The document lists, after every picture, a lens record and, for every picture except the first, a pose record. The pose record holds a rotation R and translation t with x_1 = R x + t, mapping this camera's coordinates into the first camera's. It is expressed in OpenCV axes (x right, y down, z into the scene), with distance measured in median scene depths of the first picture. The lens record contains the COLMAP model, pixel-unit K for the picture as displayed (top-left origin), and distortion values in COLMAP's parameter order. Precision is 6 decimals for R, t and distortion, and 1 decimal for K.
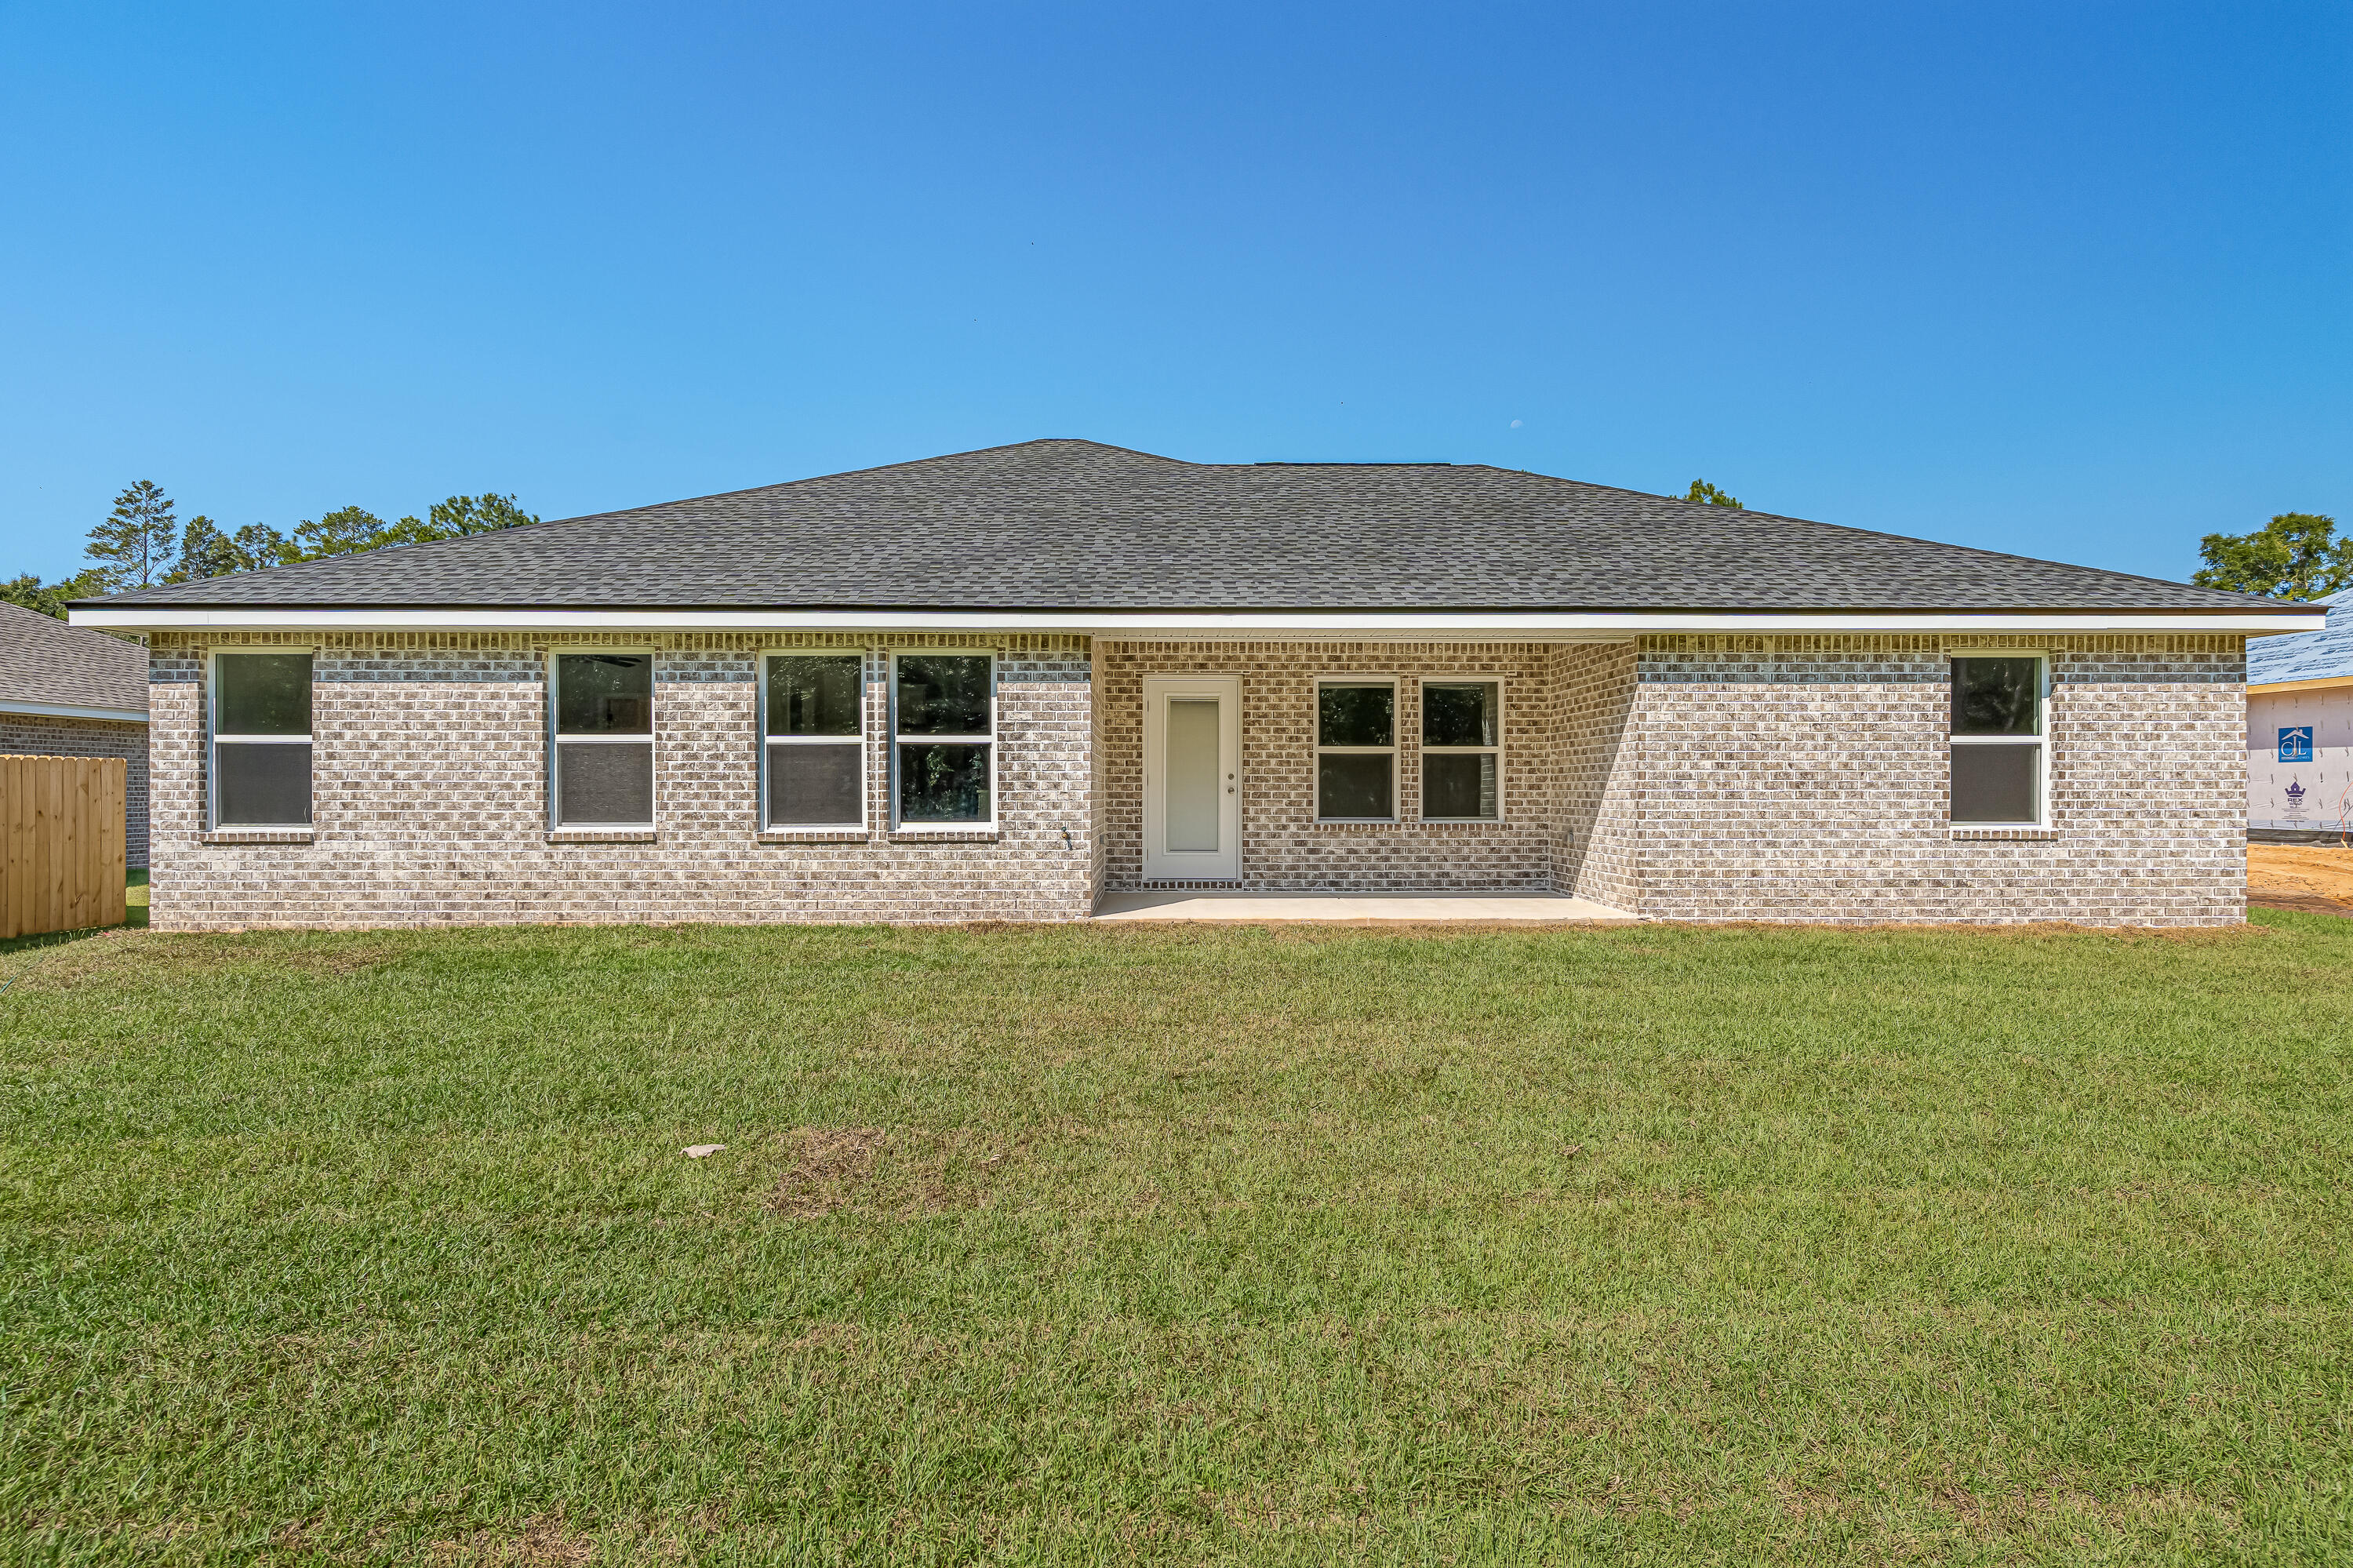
lens RADIAL K [[998.5, 0, 1182.0], [0, 998.5, 796.8], [0, 0, 1]] dist [0.002989, 0.000022]
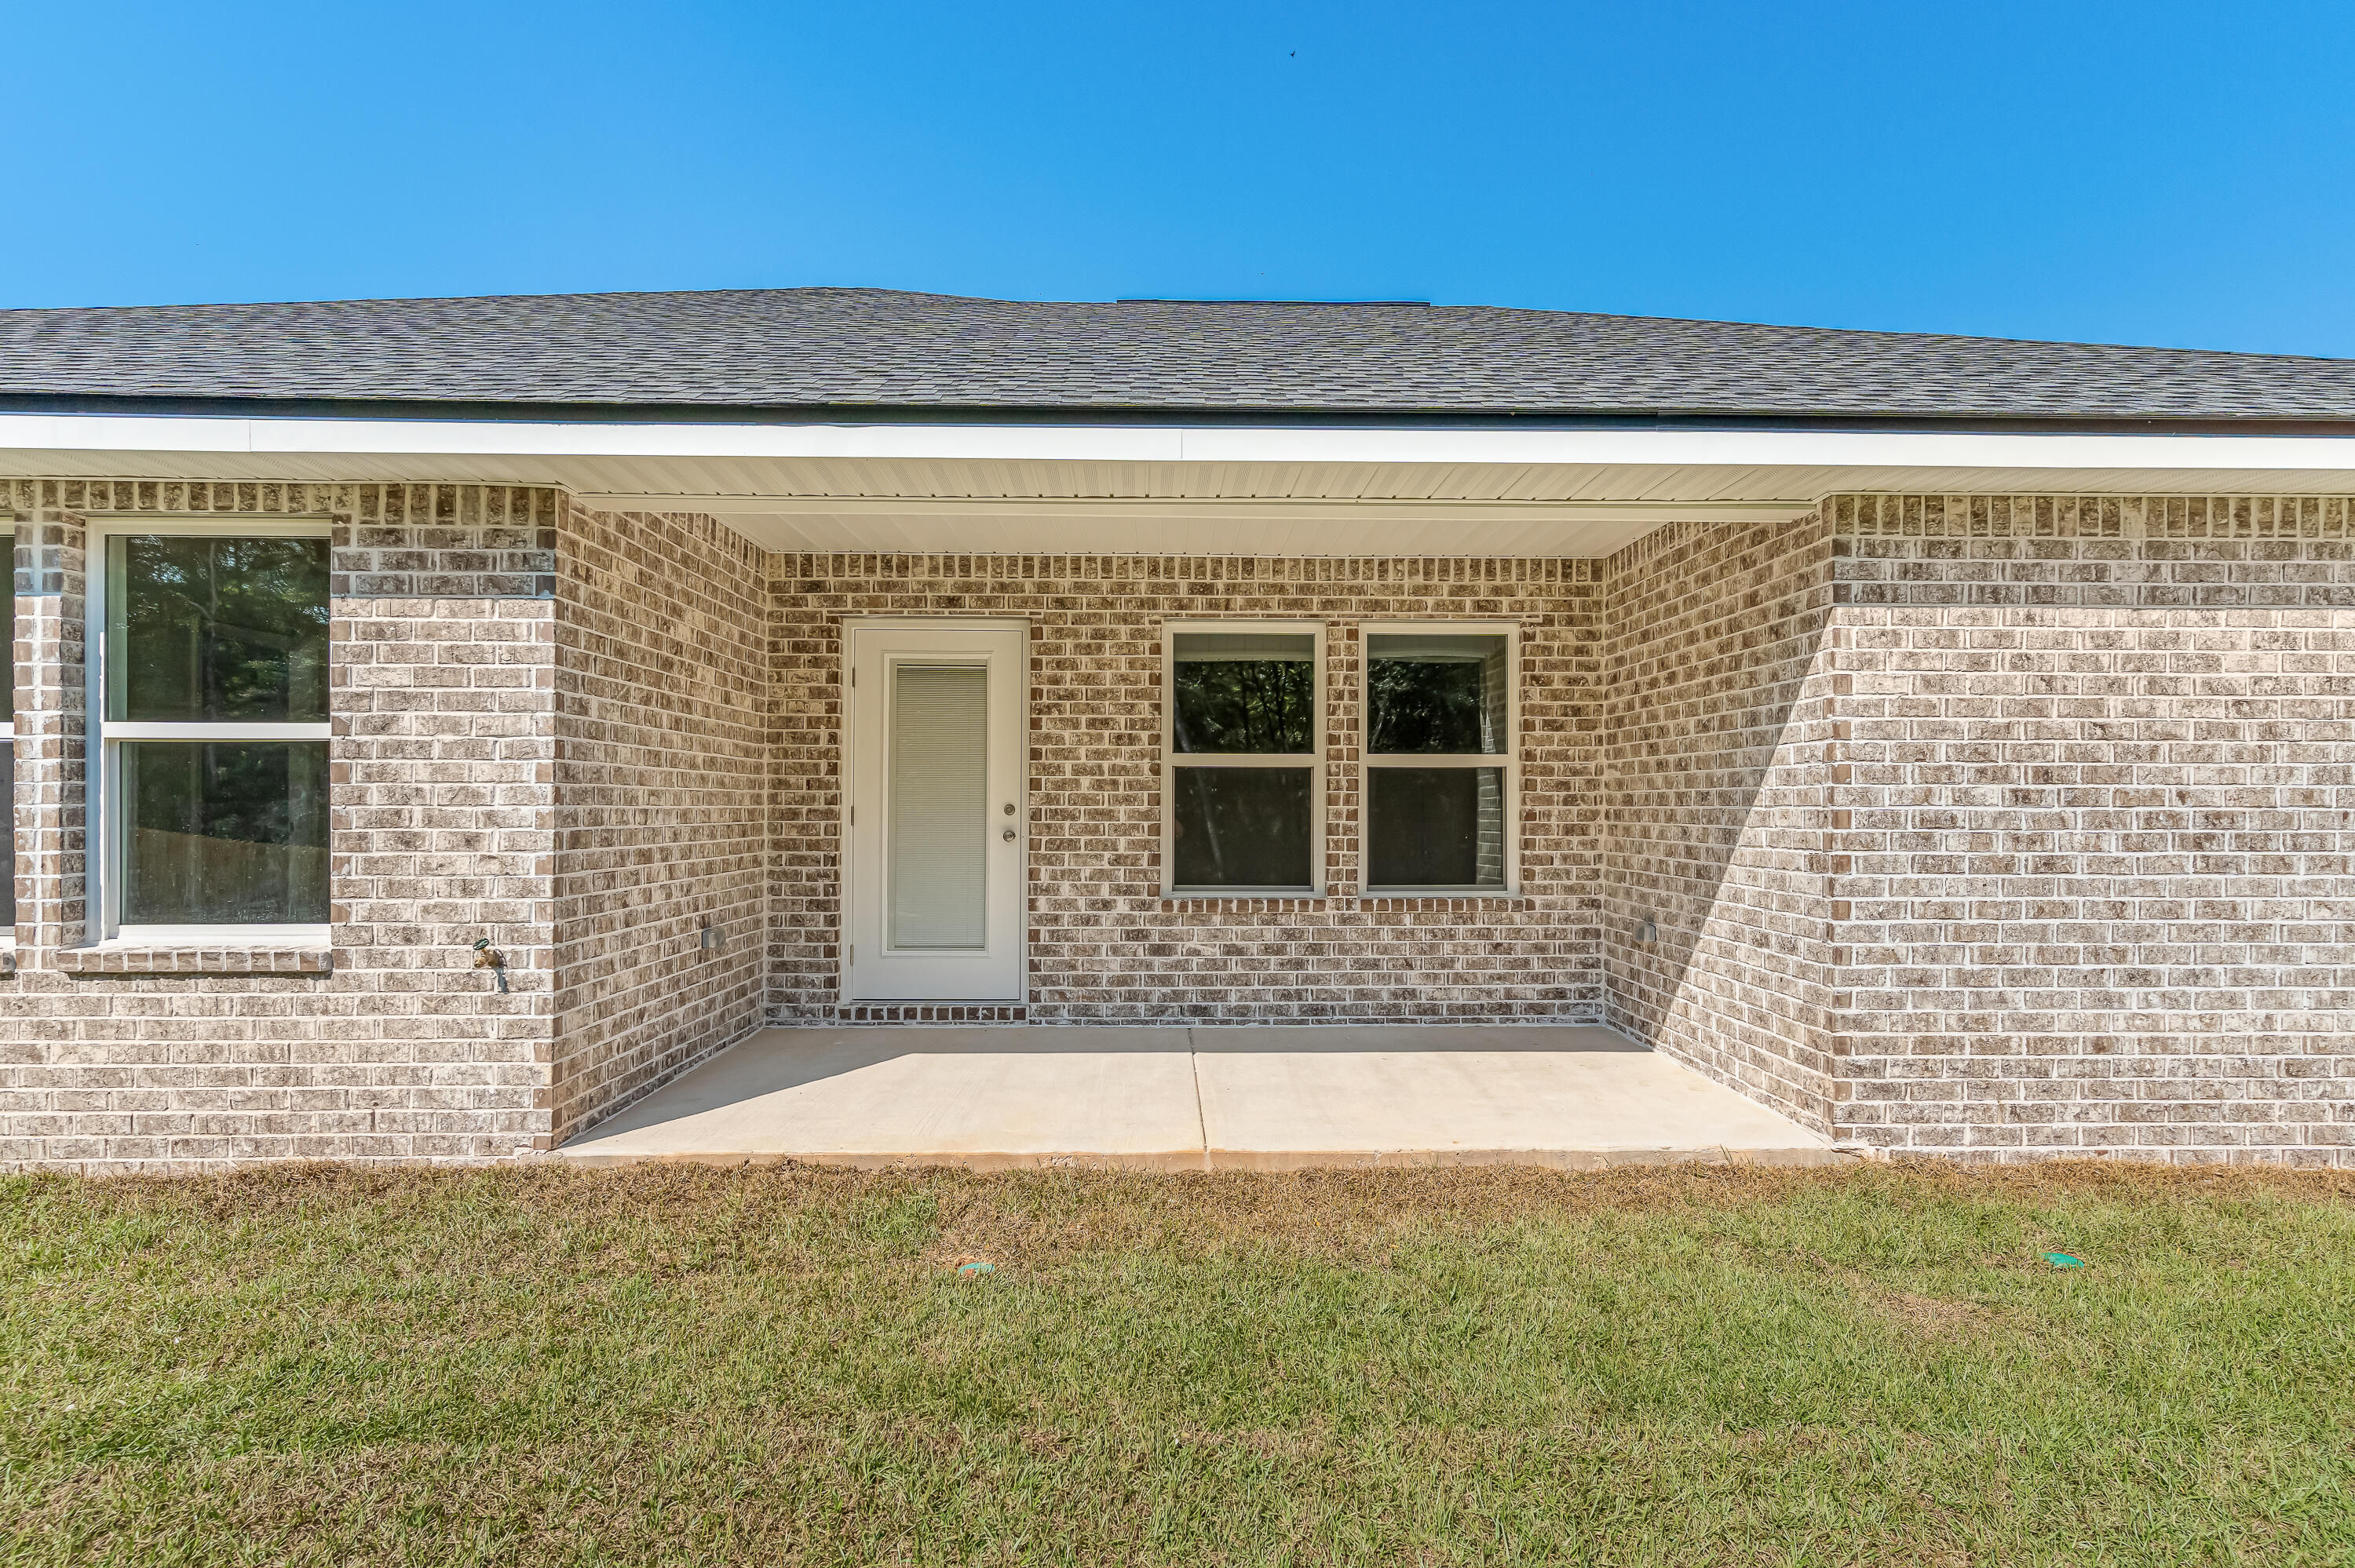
lens RADIAL K [[999.2, 0, 1183.0], [0, 999.2, 796.8], [0, 0, 1]] dist [0.002989, 0.000022]
pose [[0.999994, 0.002400, -0.002353, 0.150071], [-0.002429, 0.999918, -0.012559, -0.021296], [0.002323, 0.012565, 0.999918, 0.483883]]
